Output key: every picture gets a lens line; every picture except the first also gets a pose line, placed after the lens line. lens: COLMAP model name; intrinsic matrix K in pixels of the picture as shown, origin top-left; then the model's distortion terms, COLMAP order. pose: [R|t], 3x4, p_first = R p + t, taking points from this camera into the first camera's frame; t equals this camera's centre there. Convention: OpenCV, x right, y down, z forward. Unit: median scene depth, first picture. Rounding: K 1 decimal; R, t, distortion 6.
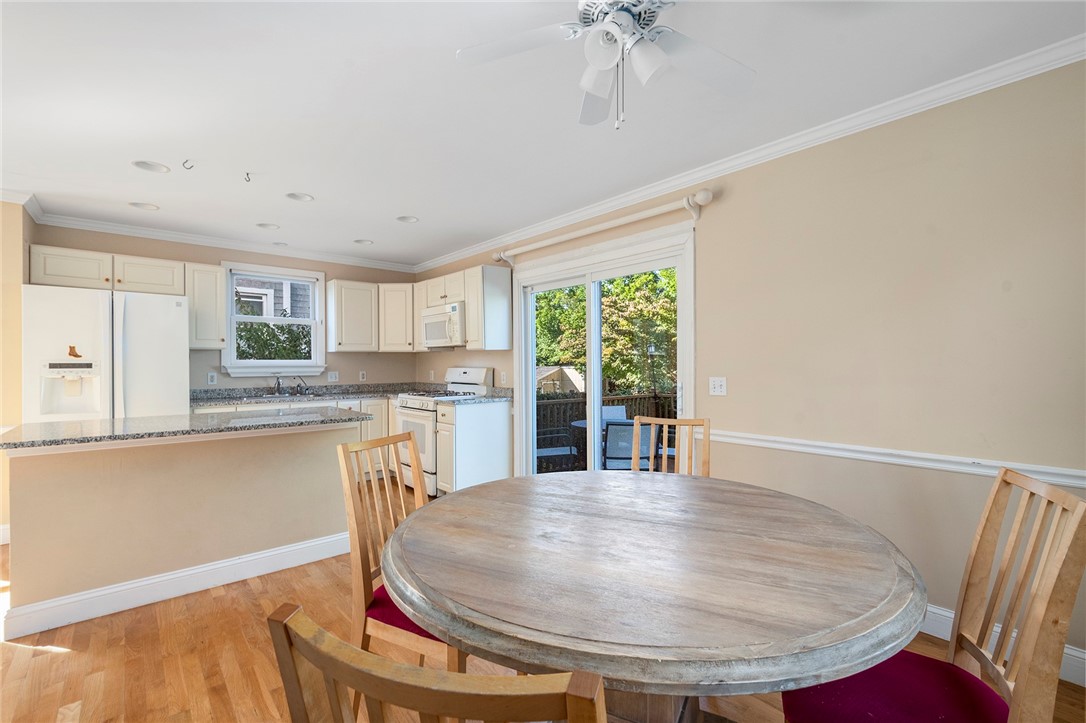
lens RADIAL K [[477.8, 0, 550.9], [0, 477.8, 362.7], [0, 0, 1]] dist [0.012606, -0.000794]
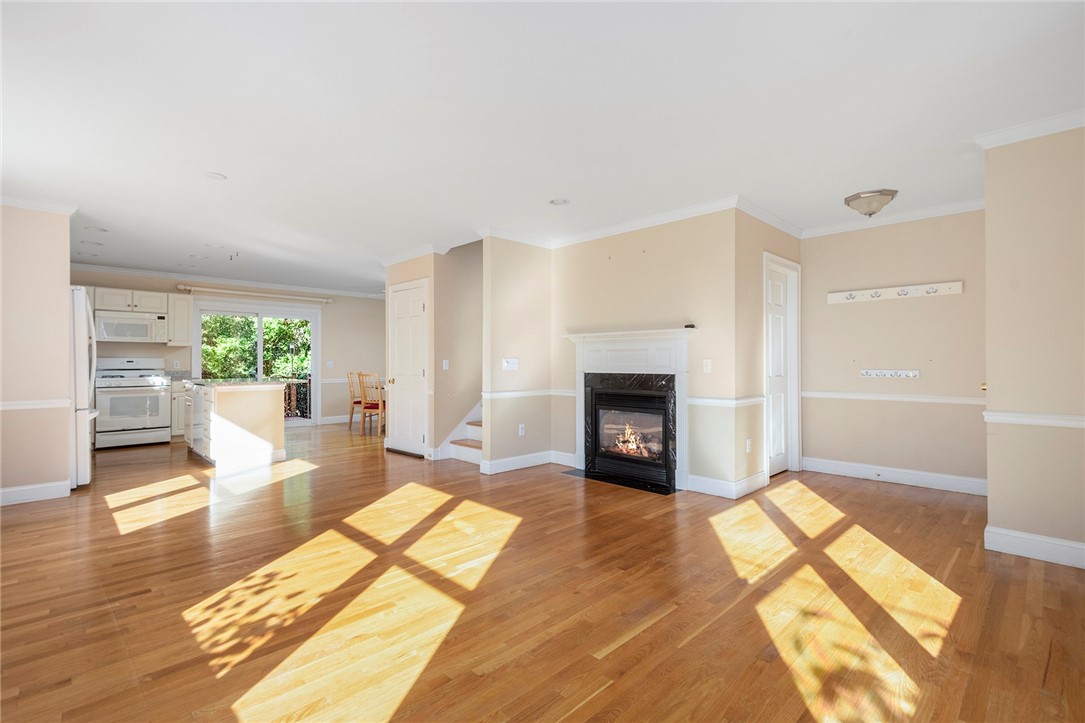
lens RADIAL K [[497.7, 0, 549.1], [0, 497.7, 355.3], [0, 0, 1]] dist [0.014896, -0.000907]
pose [[-0.059618, 0.017439, 0.998069, -1.772077], [-0.000067, 0.999847, -0.017474, 0.029988], [-0.998221, -0.001109, -0.059608, -0.107173]]
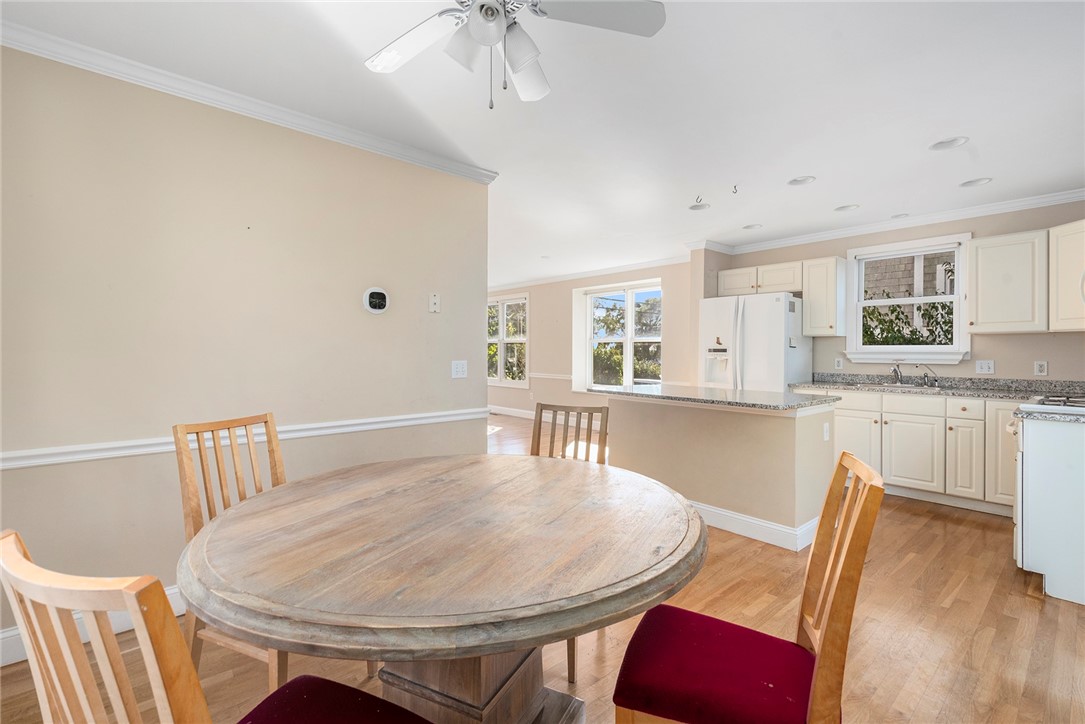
lens RADIAL K [[485.8, 0, 546.3], [0, 485.8, 351.1], [0, 0, 1]] dist [0.002541, 0.000000]
pose [[-0.001853, 0.003135, -0.999993, 0.358682], [-0.001263, 0.999994, 0.003137, 0.003137], [0.999997, 0.001269, -0.001849, 0.354003]]
